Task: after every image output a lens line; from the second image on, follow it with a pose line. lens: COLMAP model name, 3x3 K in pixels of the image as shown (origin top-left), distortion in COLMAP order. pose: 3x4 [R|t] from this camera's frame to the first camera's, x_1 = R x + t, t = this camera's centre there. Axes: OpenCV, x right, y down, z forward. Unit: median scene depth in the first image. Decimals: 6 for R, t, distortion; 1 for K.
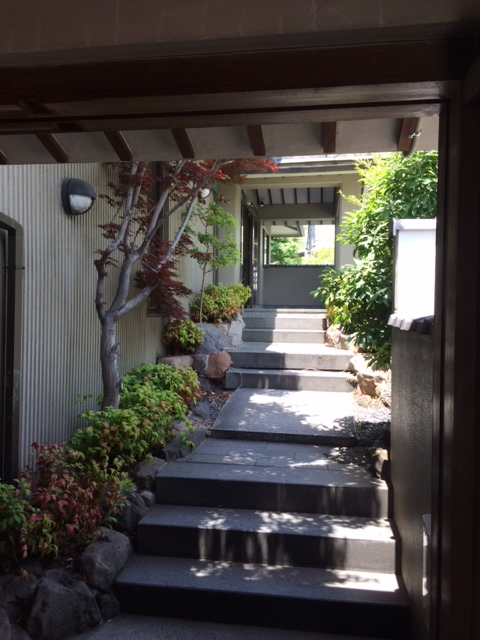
lens RADIAL K [[558.0, 0, 238.4], [0, 558.0, 319.7], [0, 0, 1]] dist [0.038399, -0.004395]
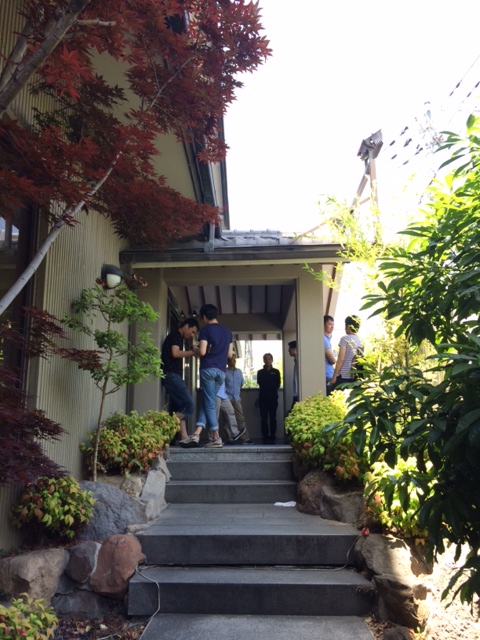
lens RADIAL K [[558.0, 0, 236.6], [0, 558.0, 319.0], [0, 0, 1]] dist [0.038399, -0.004395]
pose [[0.992932, 0.006357, 0.118513, 0.011563], [0.020727, 0.973930, -0.225899, -0.021955], [-0.116859, 0.226759, 0.966915, 0.364212]]
